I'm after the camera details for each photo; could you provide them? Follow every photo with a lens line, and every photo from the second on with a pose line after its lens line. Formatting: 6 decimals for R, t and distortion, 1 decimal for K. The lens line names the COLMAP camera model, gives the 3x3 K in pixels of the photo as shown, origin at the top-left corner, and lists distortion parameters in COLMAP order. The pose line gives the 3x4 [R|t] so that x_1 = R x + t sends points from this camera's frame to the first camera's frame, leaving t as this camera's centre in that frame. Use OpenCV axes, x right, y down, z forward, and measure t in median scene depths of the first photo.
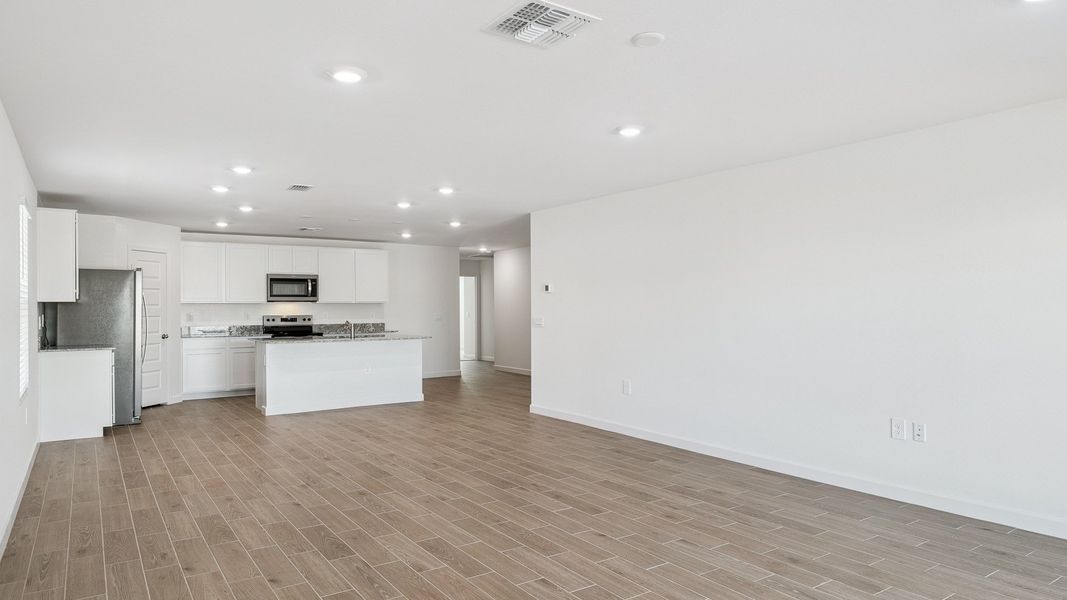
lens RADIAL K [[661.9, 0, 549.1], [0, 661.9, 302.3], [0, 0, 1]] dist [-0.006410, -0.002138]
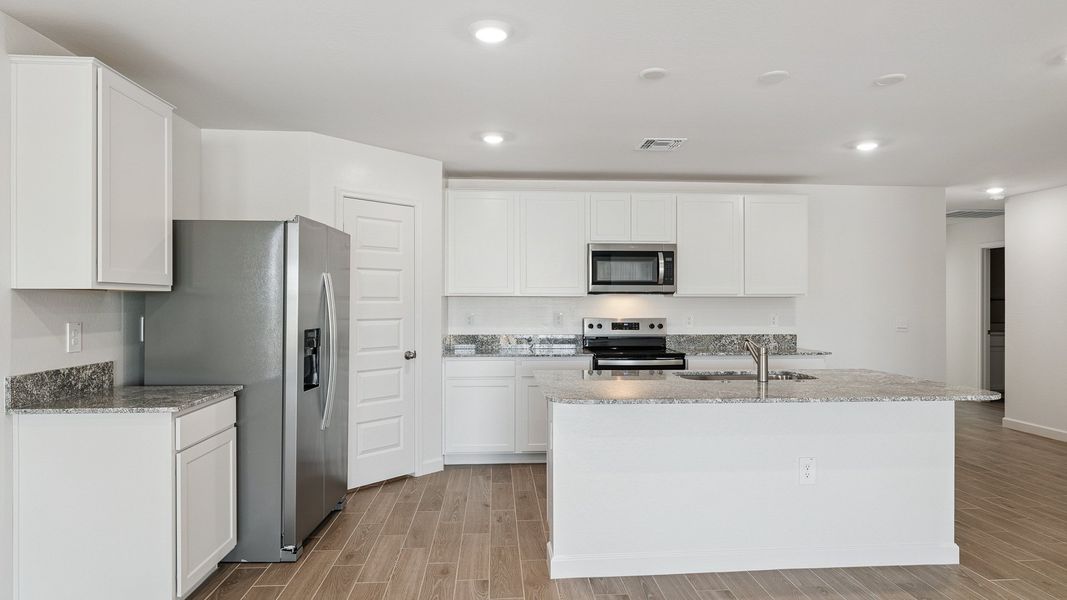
lens RADIAL K [[628.8, 0, 538.1], [0, 628.8, 302.2], [0, 0, 1]] dist [-0.002753, 0.000308]
pose [[0.857059, 0.006789, -0.515174, -0.193905], [-0.003237, 0.999964, 0.007793, 0.002406], [0.515209, -0.005011, 0.857050, 0.536442]]
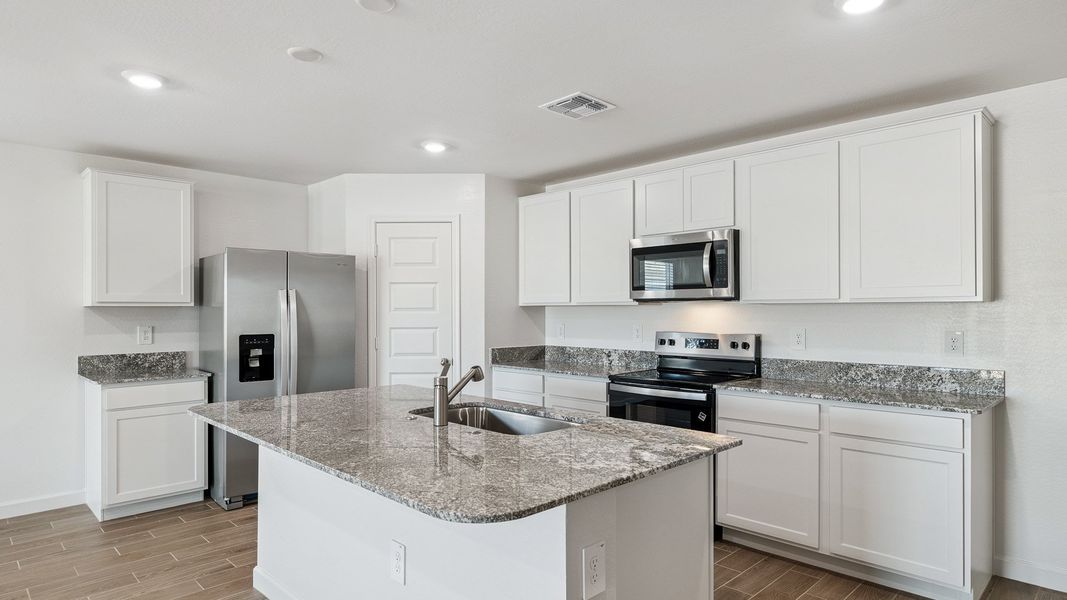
lens RADIAL K [[602.4, 0, 538.1], [0, 602.4, 302.6], [0, 0, 1]] dist [0.000769, 0.000611]
pose [[0.168061, -0.007134, -0.985751, -0.031205], [0.007147, 0.999956, -0.006018, 0.001822], [0.985751, -0.006034, 0.168104, 0.882454]]
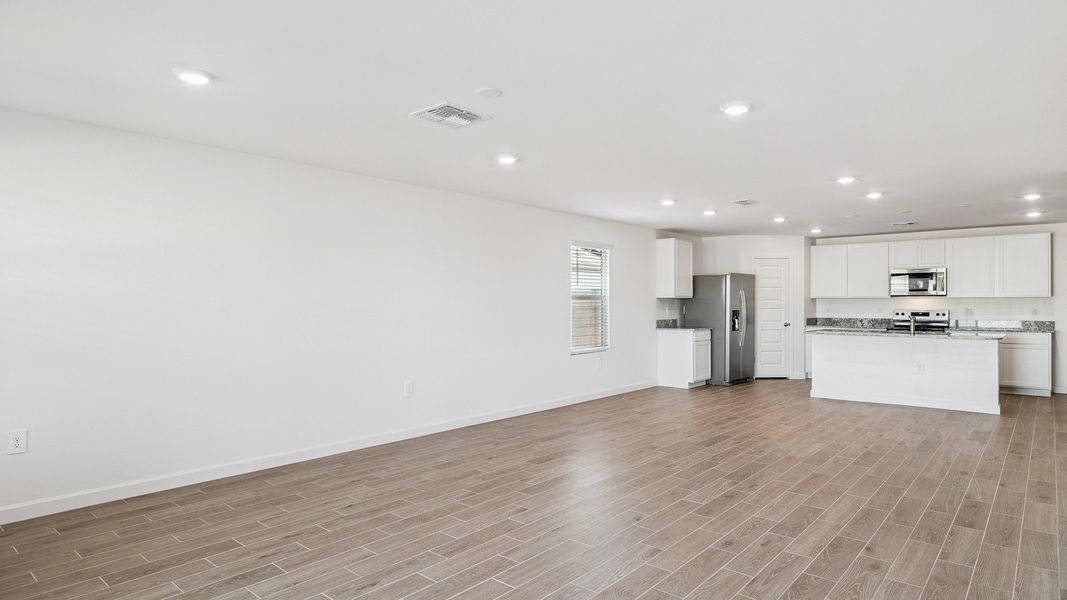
lens RADIAL K [[602.4, 0, 538.1], [0, 602.4, 302.6], [0, 0, 1]] dist [0.000769, 0.000611]
pose [[0.249717, 0.004847, -0.968307, 0.363696], [0.005283, 0.999966, 0.006368, -0.000004], [0.968304, -0.006706, 0.249683, 0.228641]]
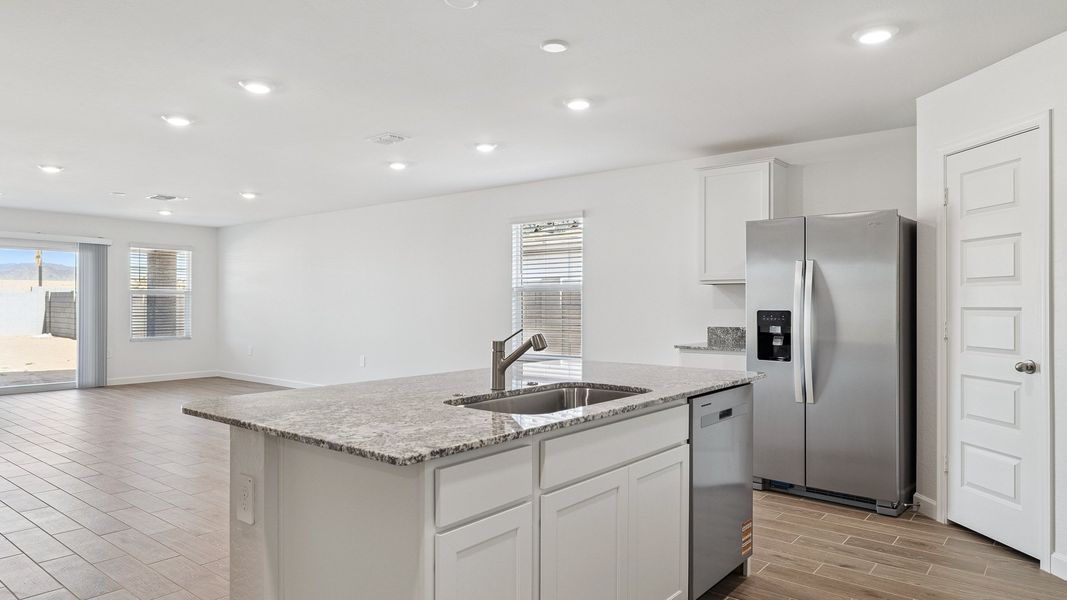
lens RADIAL K [[651.5, 0, 533.5], [0, 651.5, 300.0], [0, 0, 1]] dist [-0.004903, -0.001165]
pose [[-0.964674, 0.003641, -0.263421, -0.213026], [0.006339, 0.999936, -0.009392, 0.016037], [0.263370, -0.010730, -0.964635, 1.122722]]
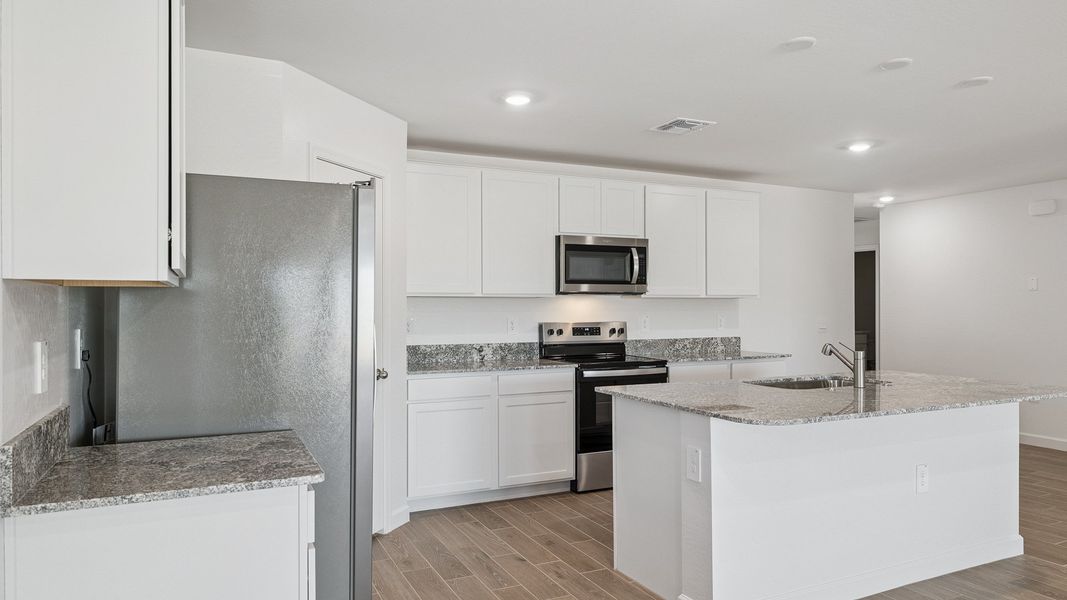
lens RADIAL K [[696.5, 0, 544.3], [0, 696.5, 302.7], [0, 0, 1]] dist [0.002701, 0.000837]
pose [[0.987489, 0.004262, -0.157628, -0.364233], [-0.003699, 0.999986, 0.003863, 0.003621], [0.157643, -0.003232, 0.987491, 0.515676]]
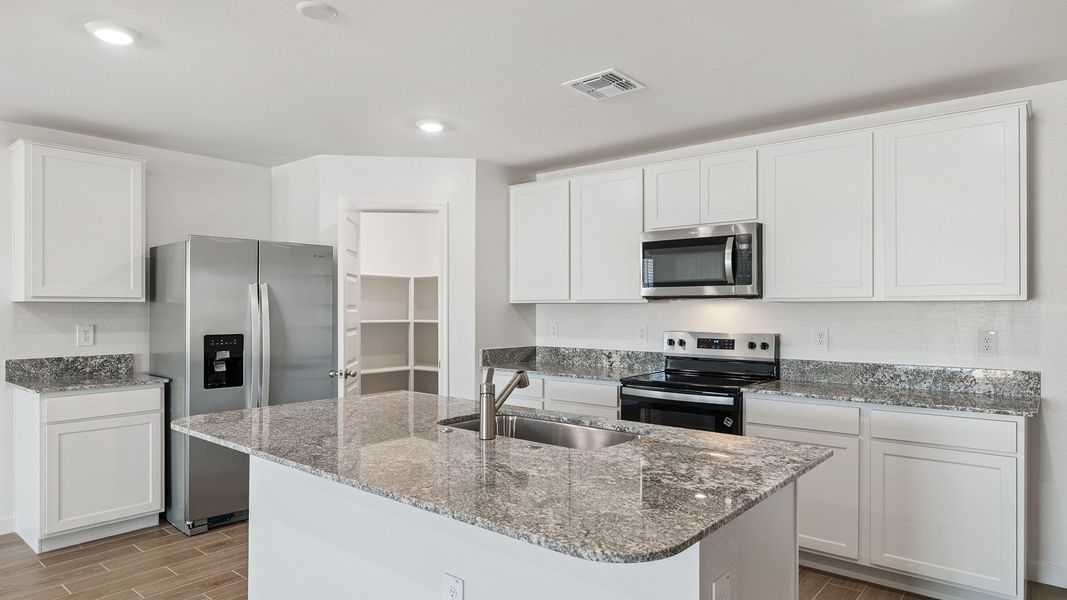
lens RADIAL K [[628.8, 0, 538.1], [0, 628.8, 302.2], [0, 0, 1]] dist [-0.002753, 0.000308]
pose [[0.259293, -0.003223, -0.965793, -0.056616], [0.003268, 0.999992, -0.002460, 0.001925], [0.965793, -0.002519, 0.259301, 0.846308]]
